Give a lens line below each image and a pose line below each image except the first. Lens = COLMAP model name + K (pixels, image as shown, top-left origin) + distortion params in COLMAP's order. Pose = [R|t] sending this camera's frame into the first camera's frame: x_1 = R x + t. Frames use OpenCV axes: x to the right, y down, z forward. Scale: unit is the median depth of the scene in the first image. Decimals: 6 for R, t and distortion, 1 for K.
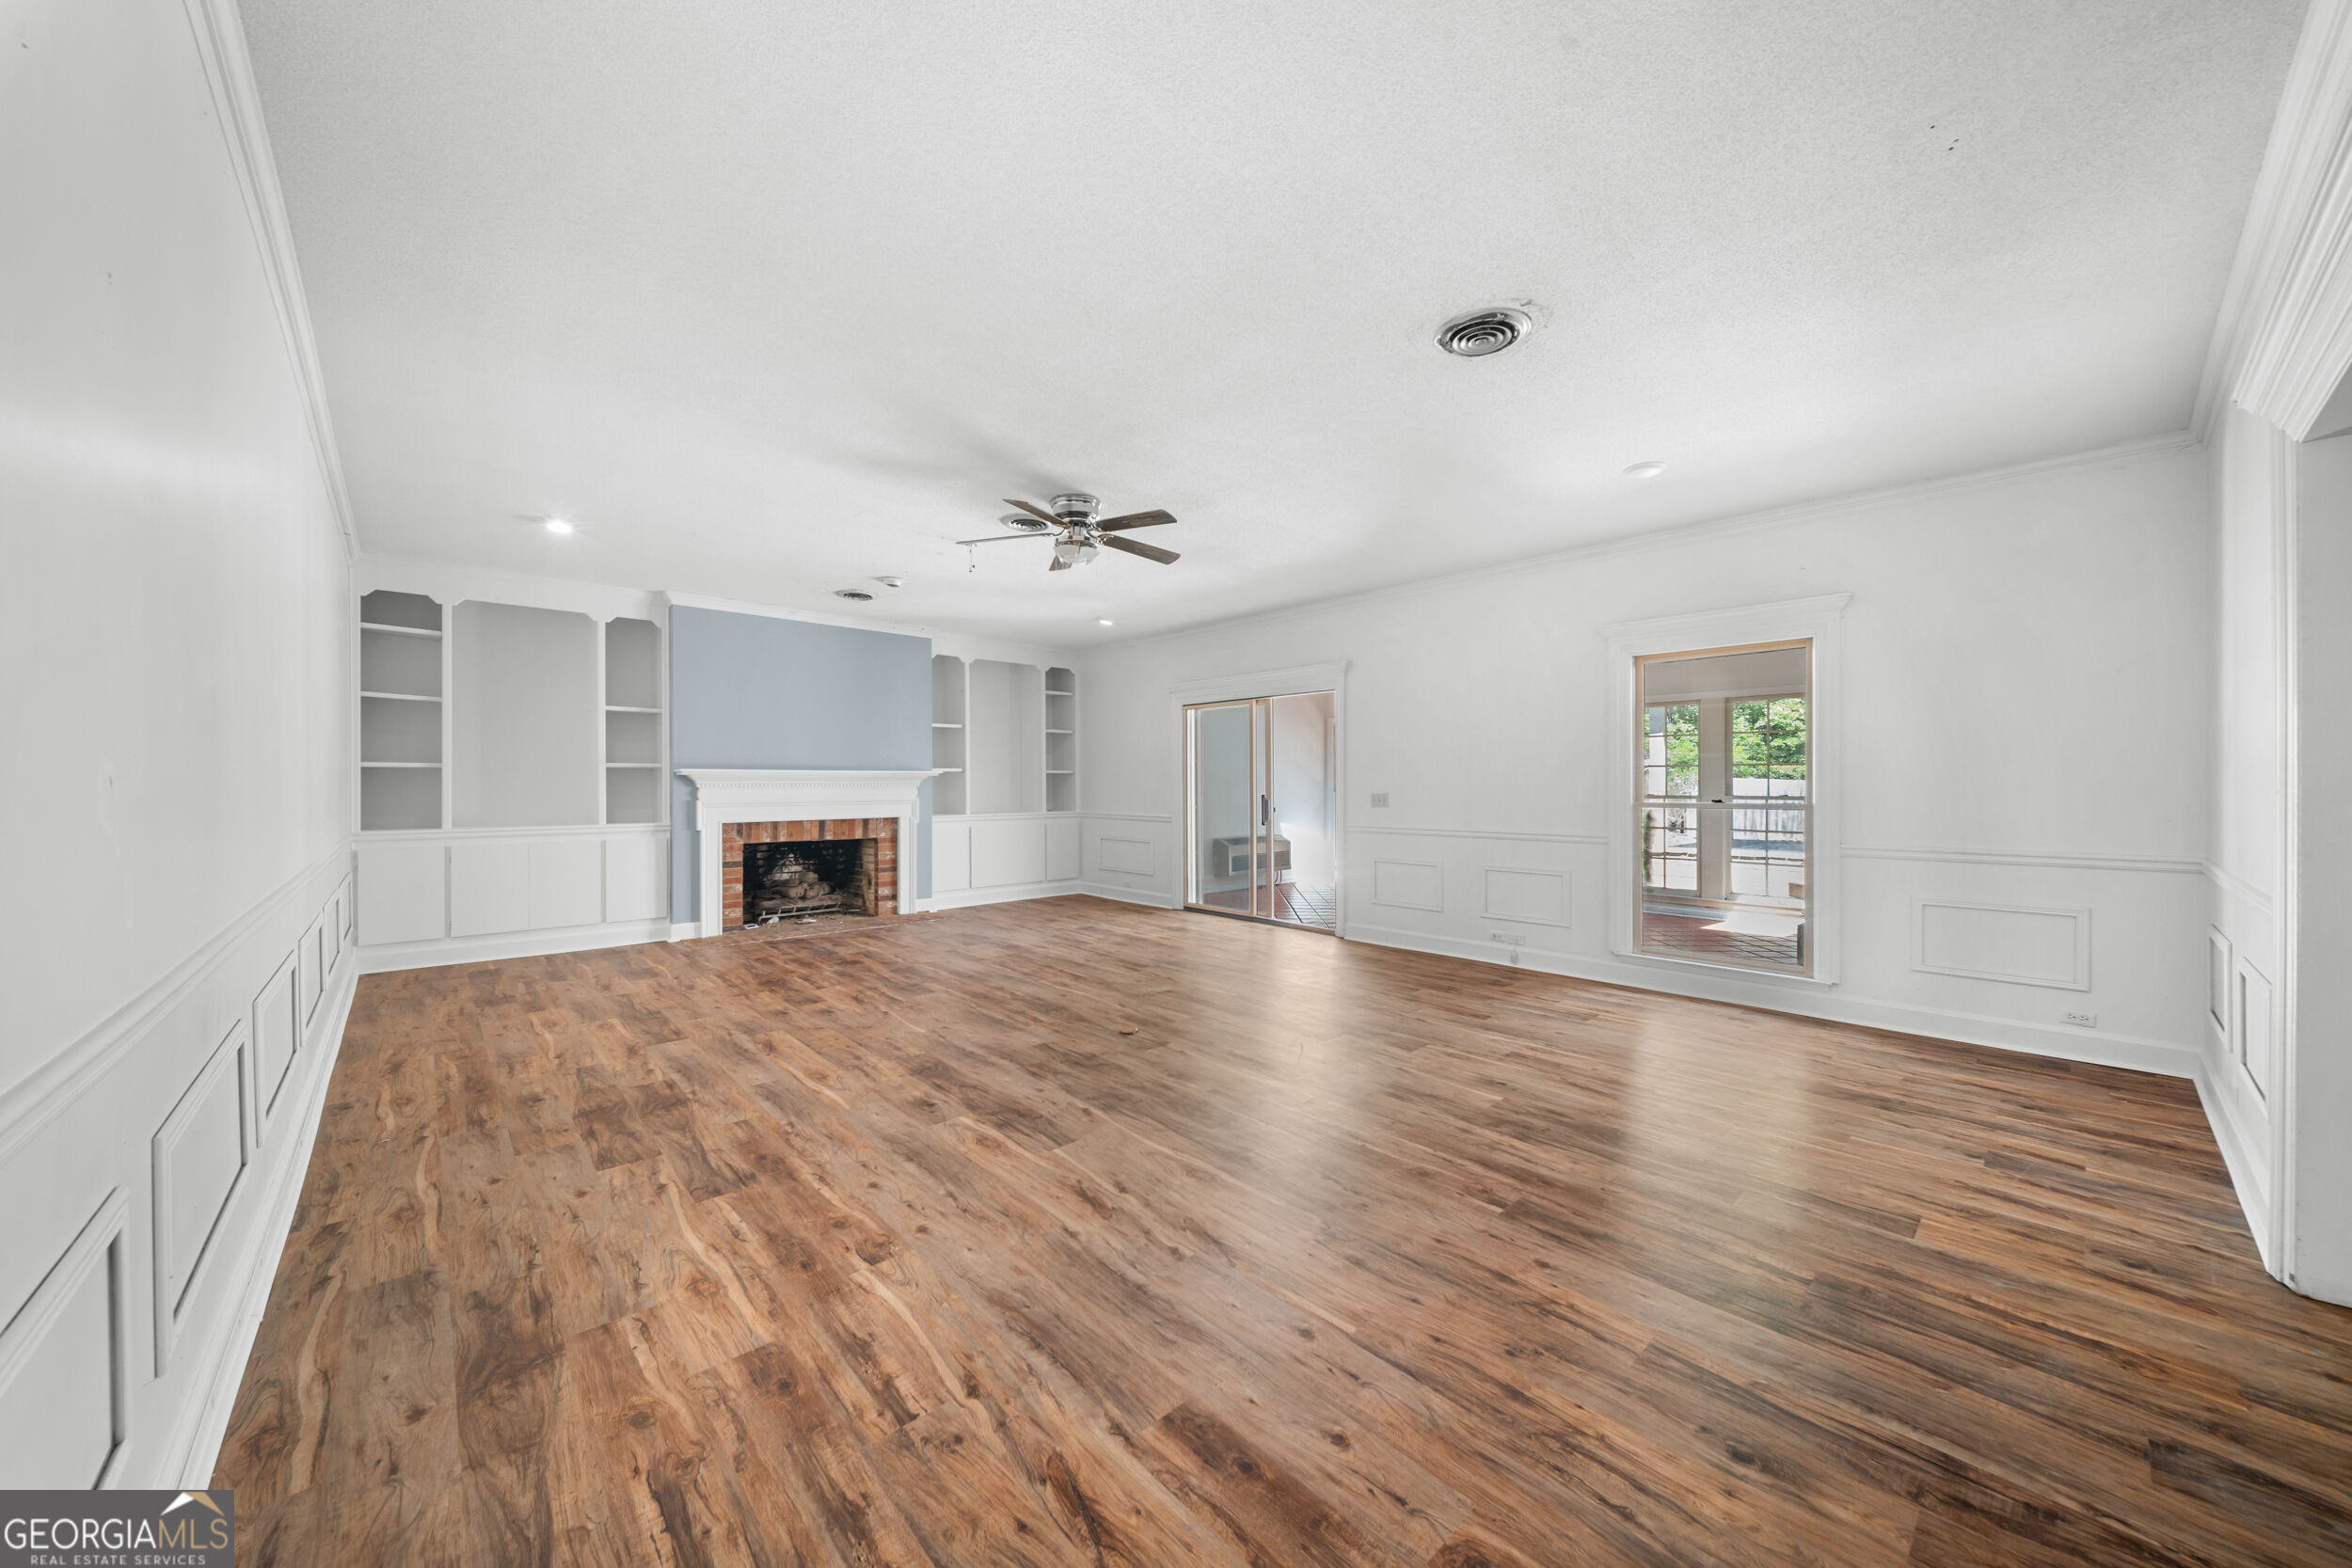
lens RADIAL K [[824.9, 0, 1139.2], [0, 824.9, 784.7], [0, 0, 1]] dist [0.003289, -0.003116]
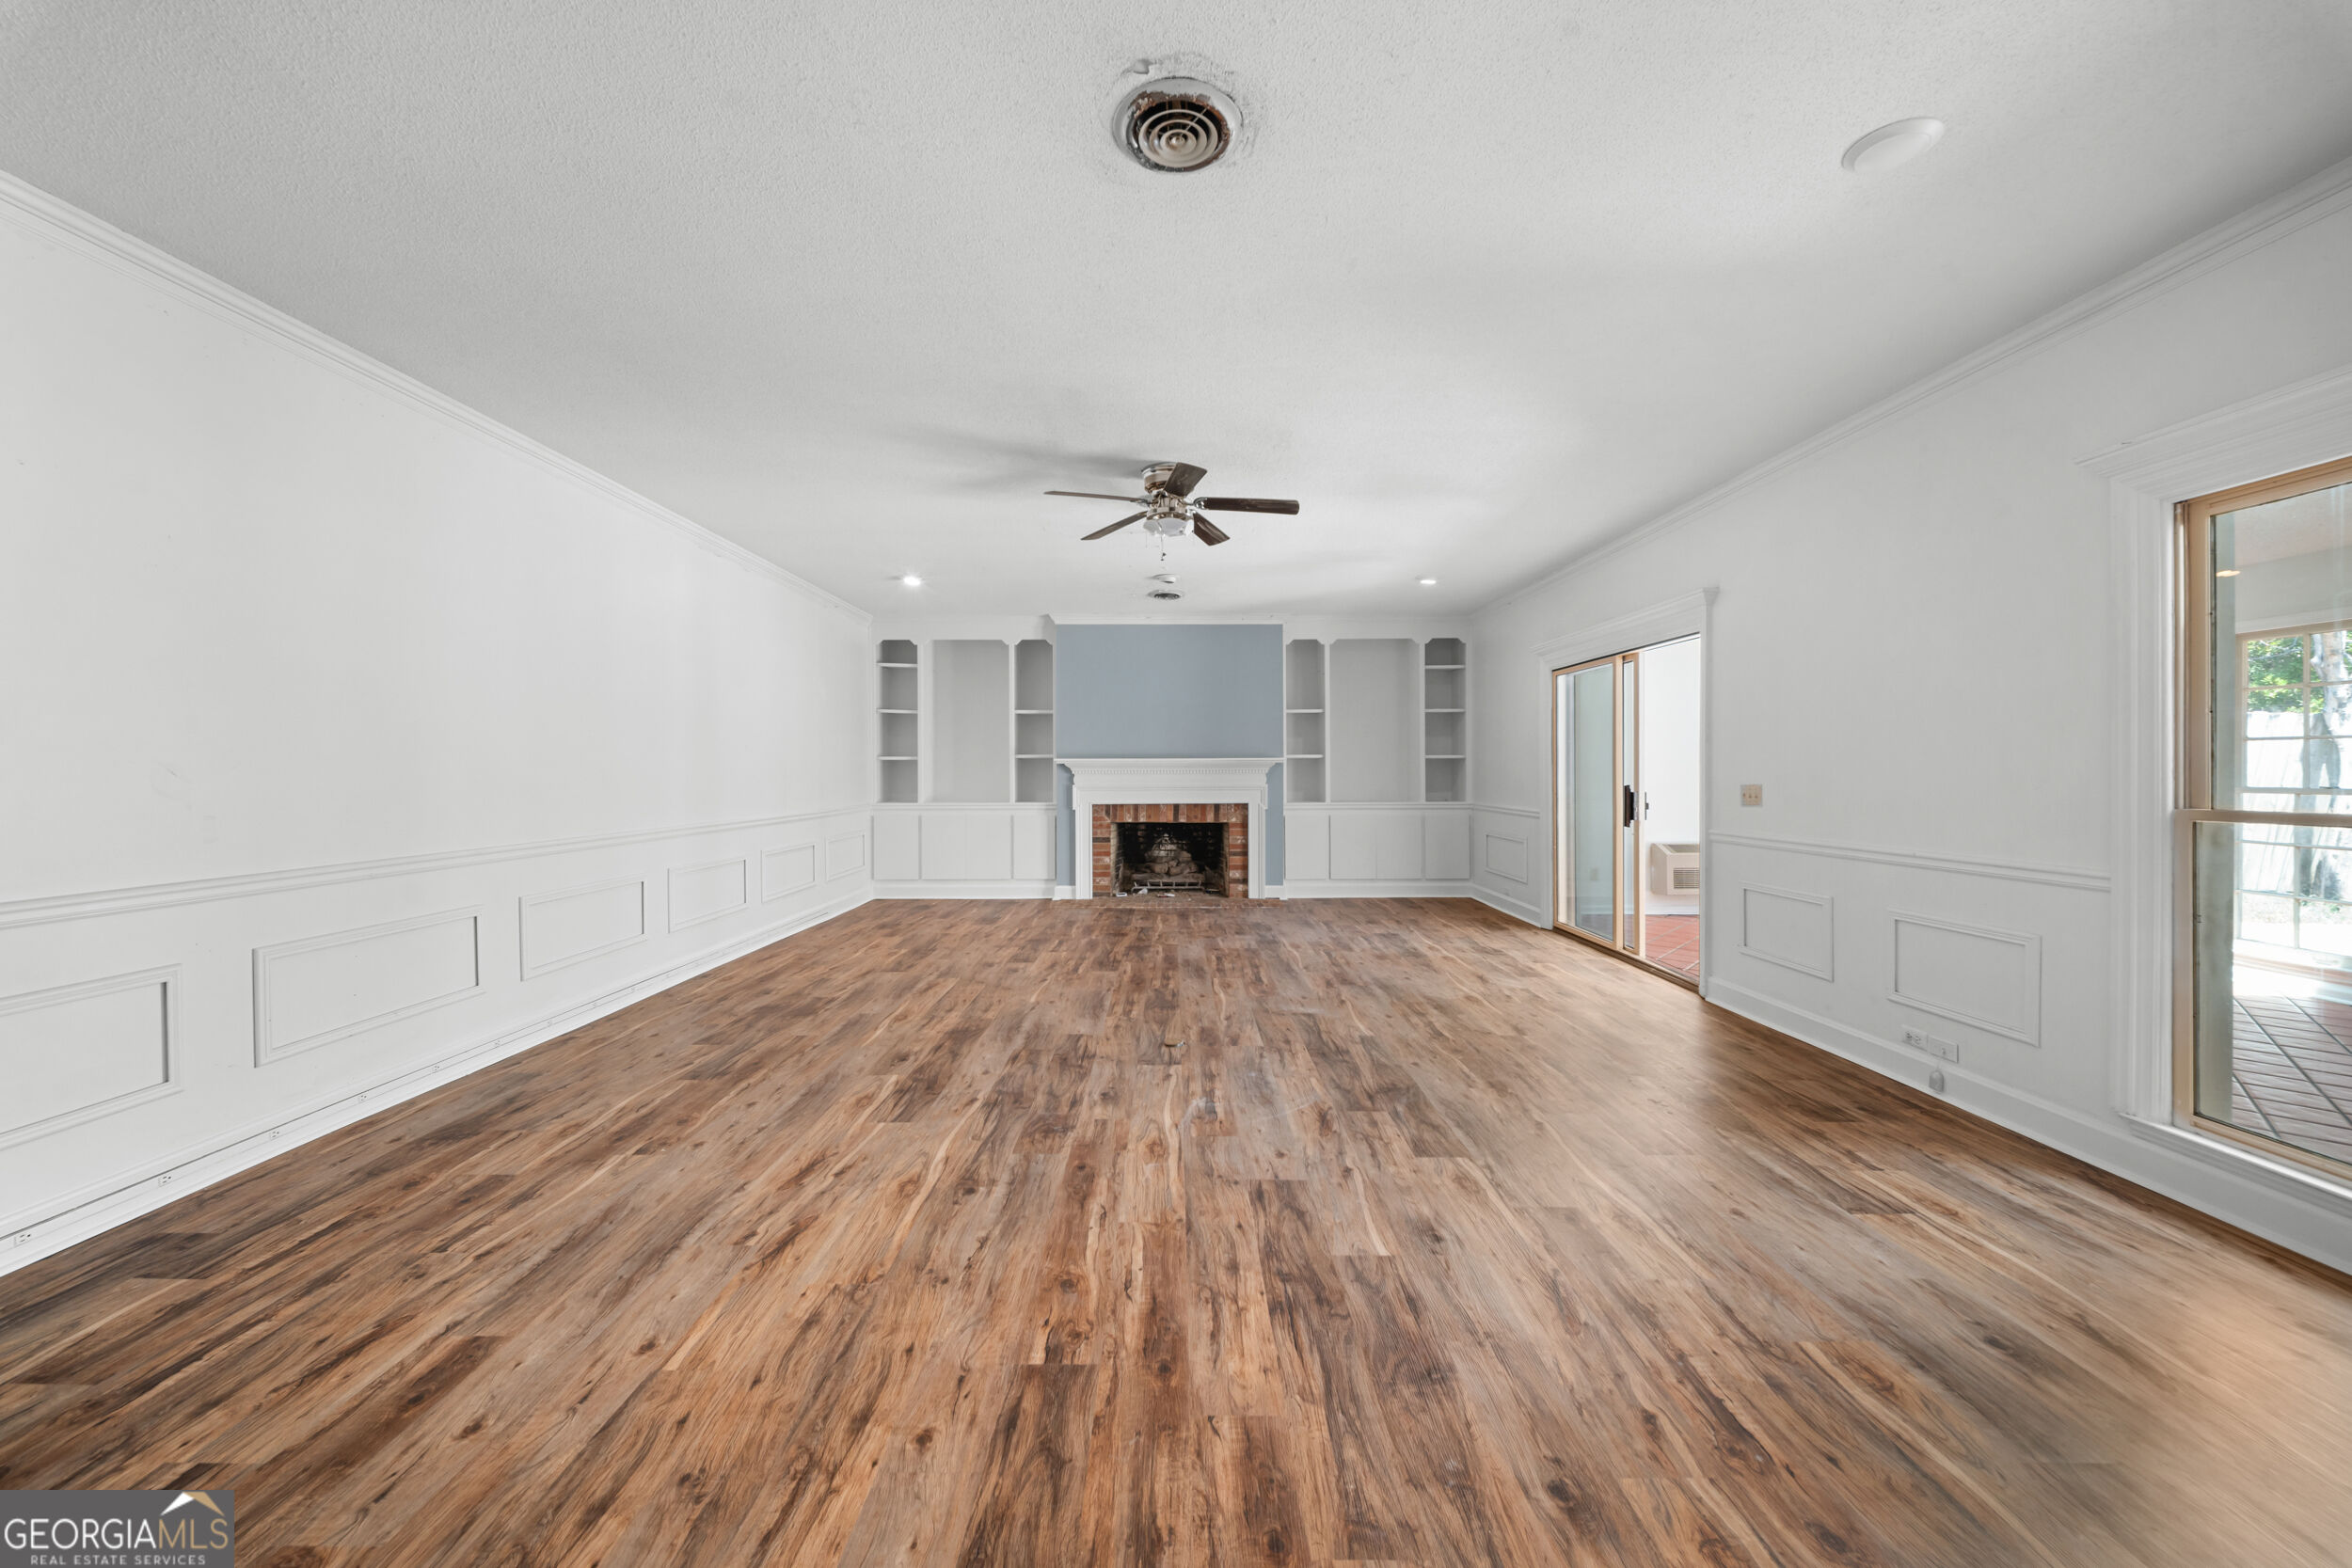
lens RADIAL K [[824.9, 0, 1158.0], [0, 824.9, 777.1], [0, 0, 1]] dist [0.003289, -0.003116]
pose [[0.744148, 0.003780, -0.668004, 0.552625], [0.002107, 0.999966, 0.008005, -0.002880], [0.668012, -0.007364, 0.744114, 0.294908]]
